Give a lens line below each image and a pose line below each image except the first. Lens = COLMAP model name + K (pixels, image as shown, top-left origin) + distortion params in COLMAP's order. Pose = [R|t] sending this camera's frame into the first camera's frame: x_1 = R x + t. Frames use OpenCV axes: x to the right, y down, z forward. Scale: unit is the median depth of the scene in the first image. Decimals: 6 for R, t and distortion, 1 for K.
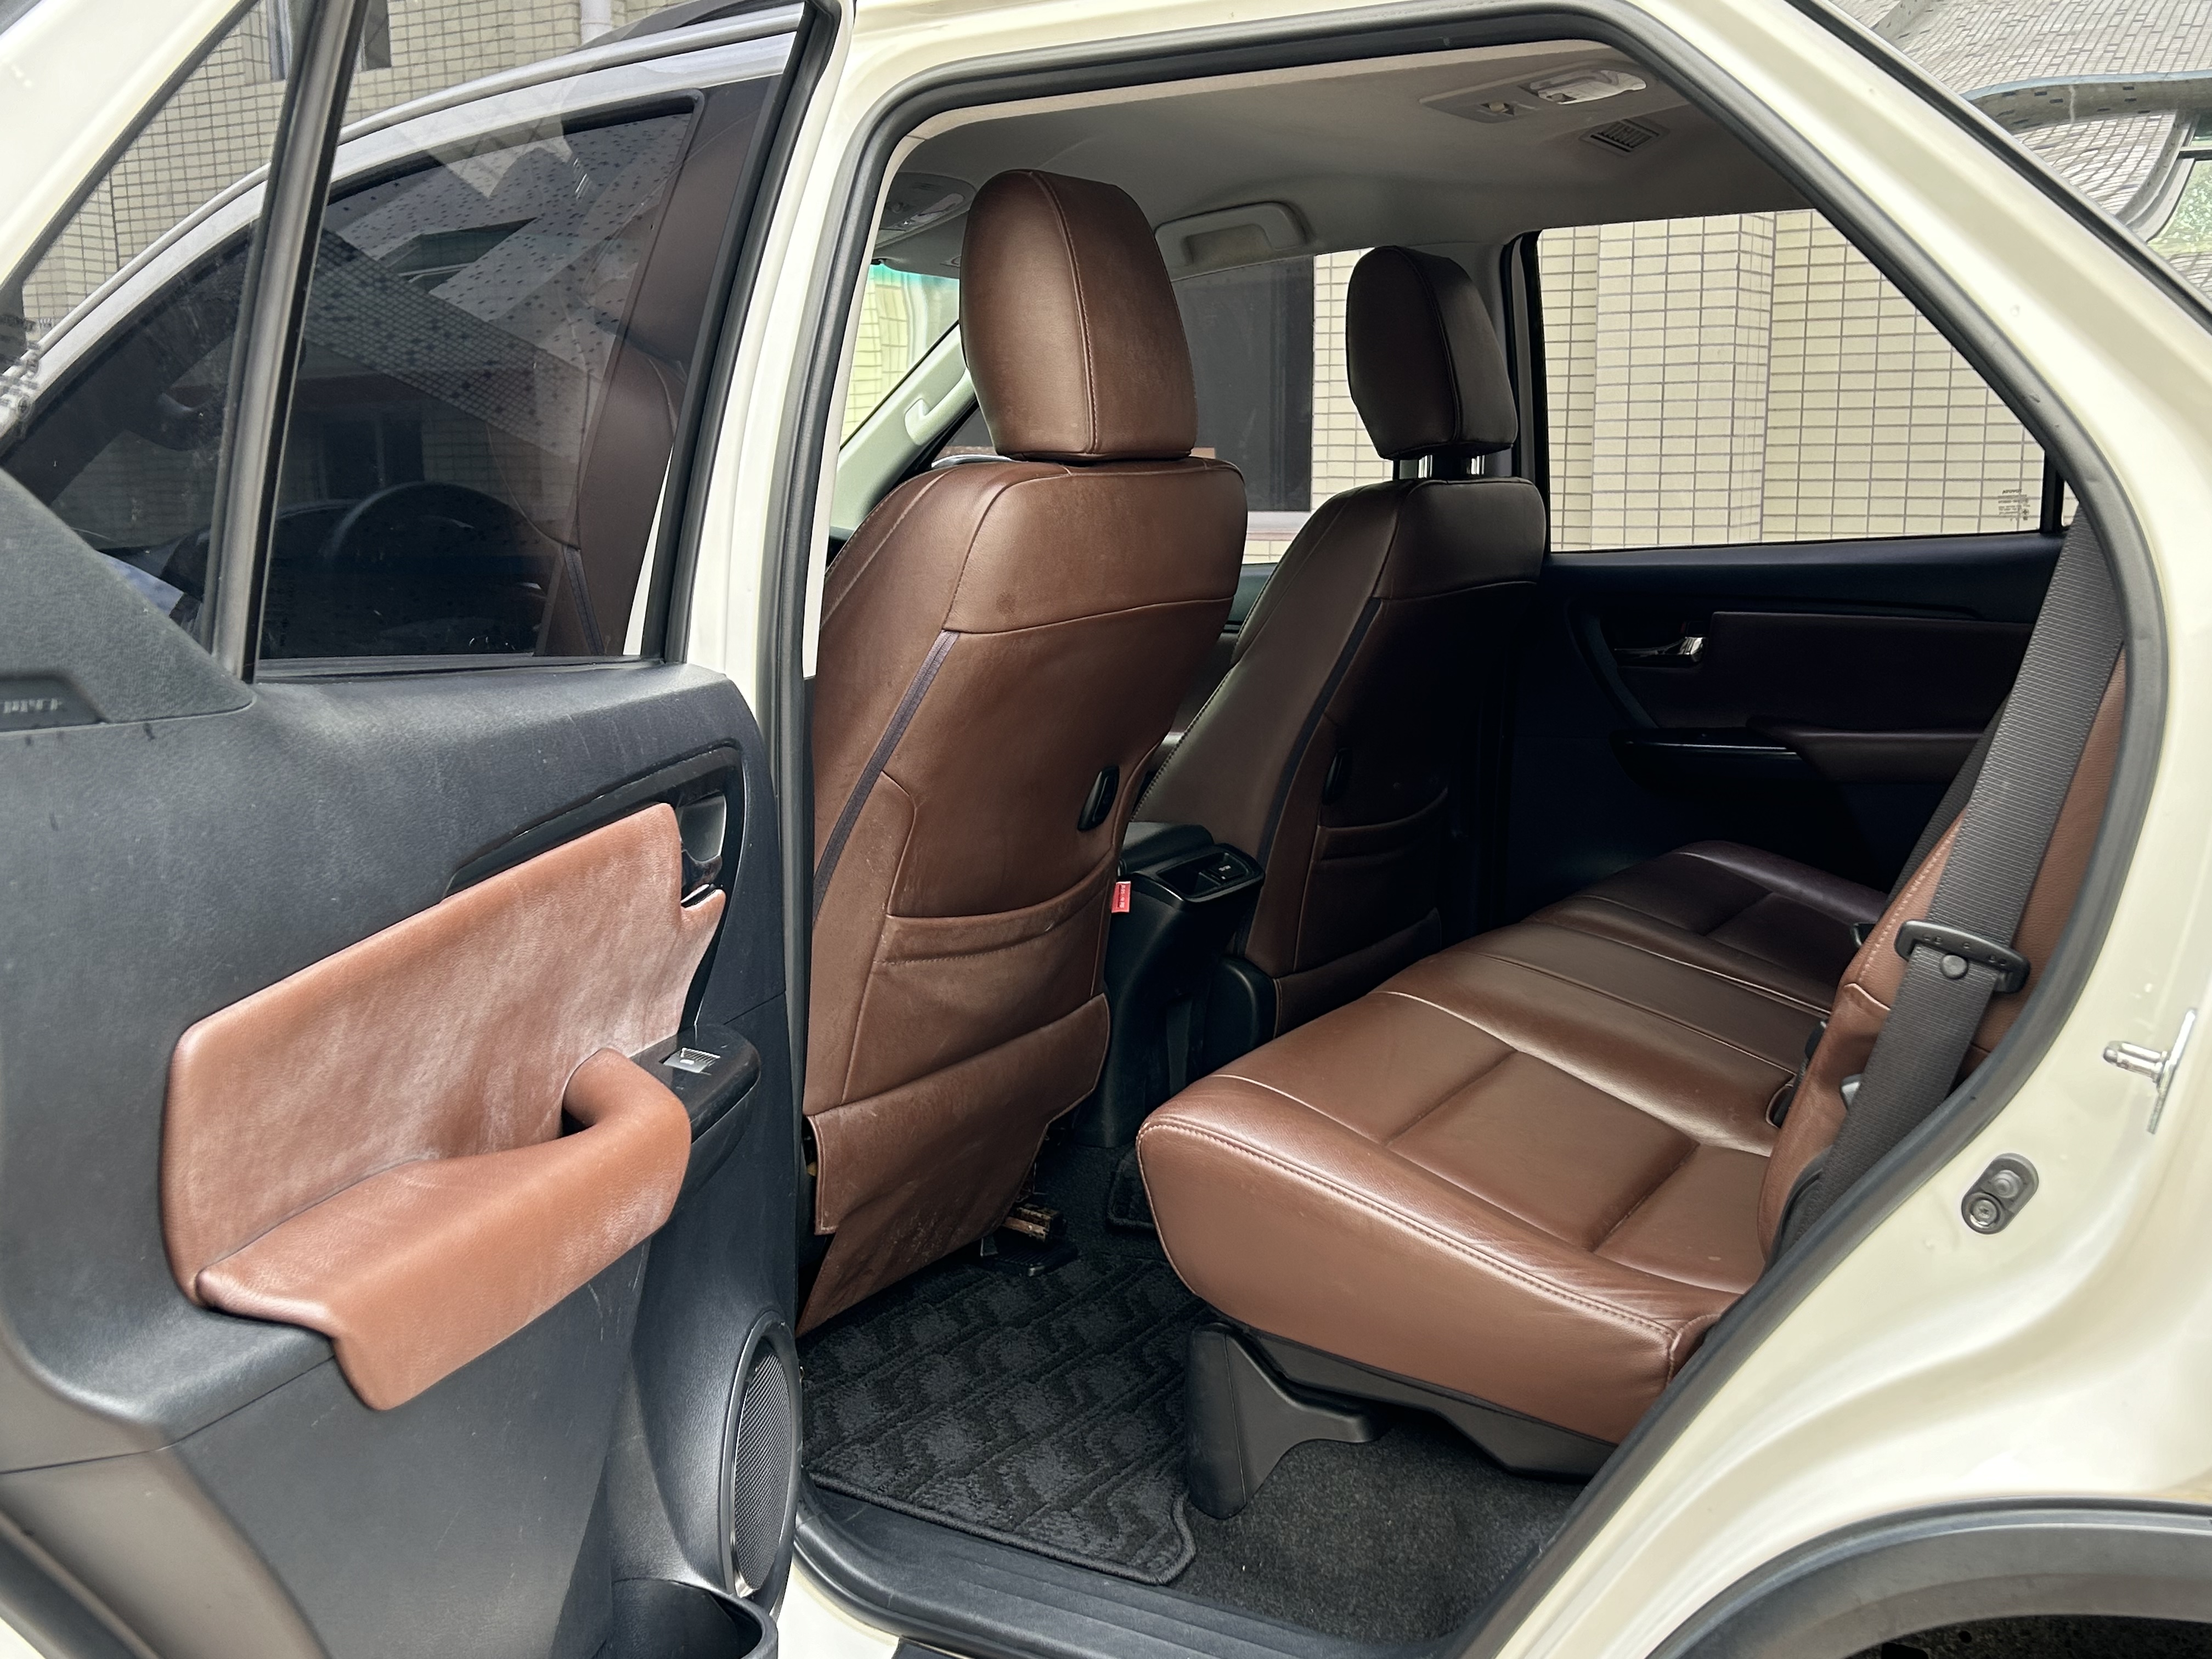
lens RADIAL K [[2216.7, 0, 1107.4], [0, 2216.7, 838.5], [0, 0, 1]] dist [0.036025, 0.000000]
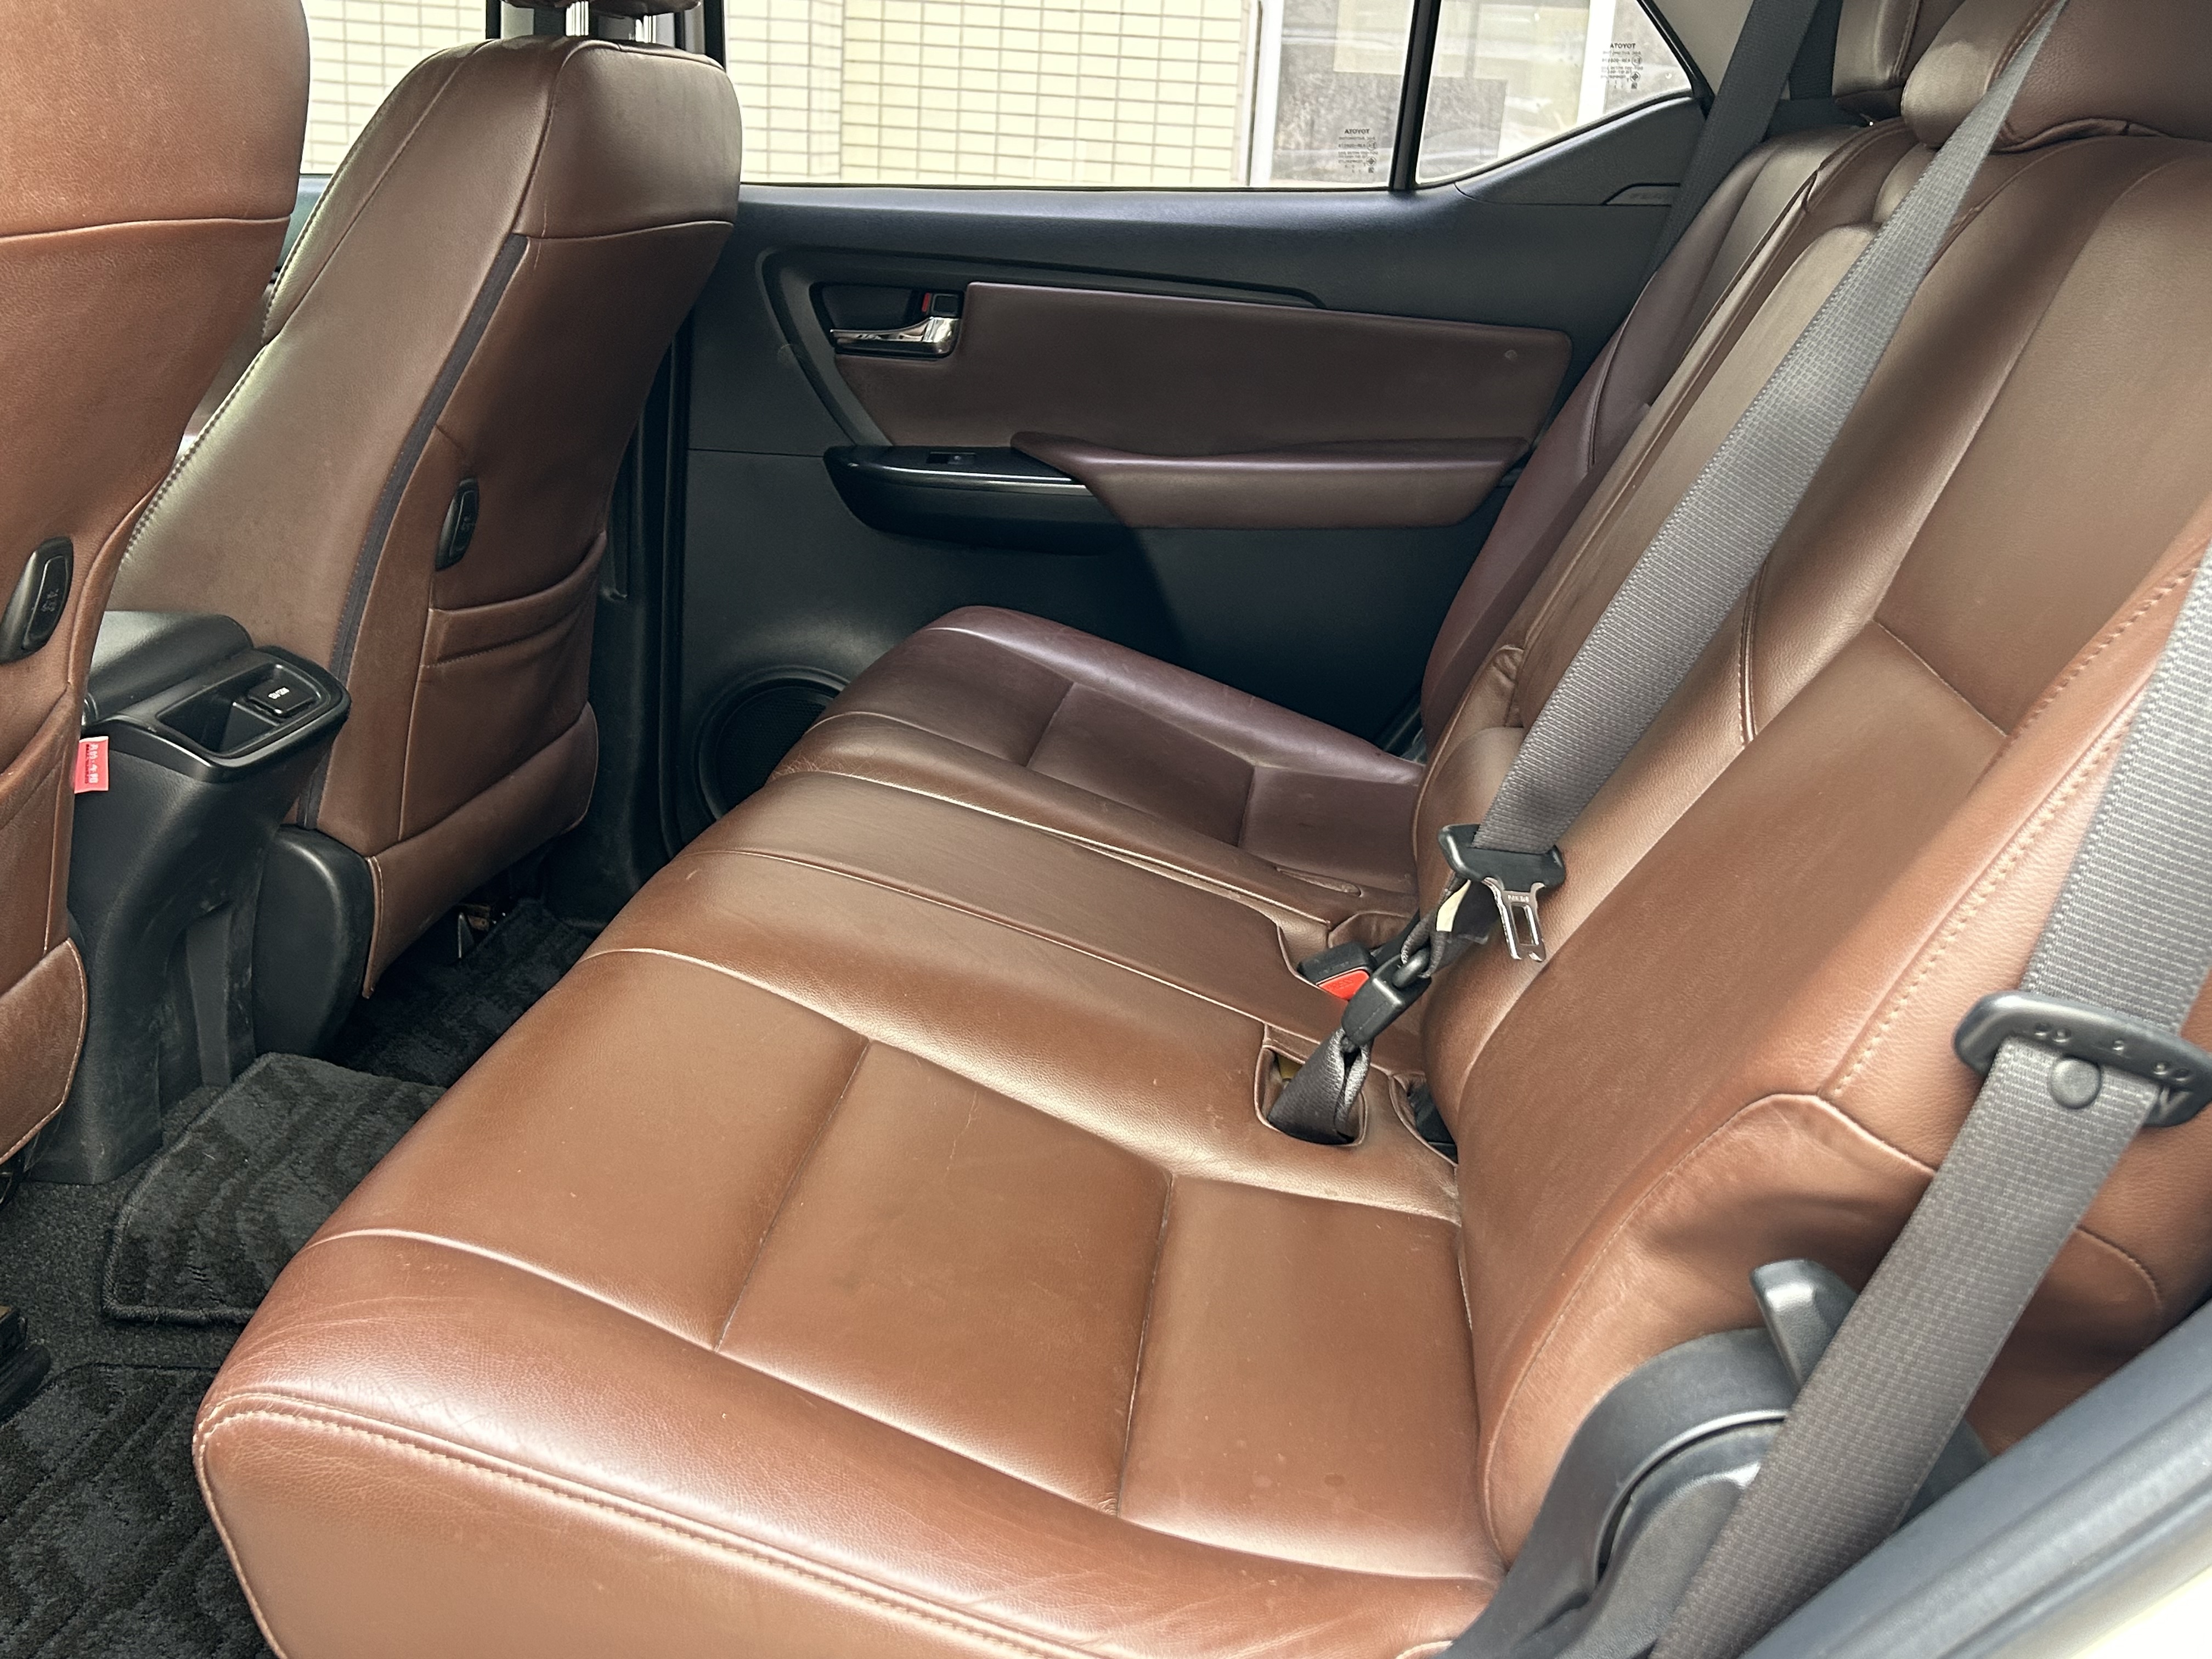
lens RADIAL K [[2216.7, 0, 1127.7], [0, 2216.7, 861.7], [0, 0, 1]] dist [0.036025, 0.000000]
pose [[0.900209, -0.071459, 0.429555, -0.001975], [0.002855, 0.987391, 0.158274, -0.036509], [-0.435449, -0.141253, 0.889062, 0.373915]]
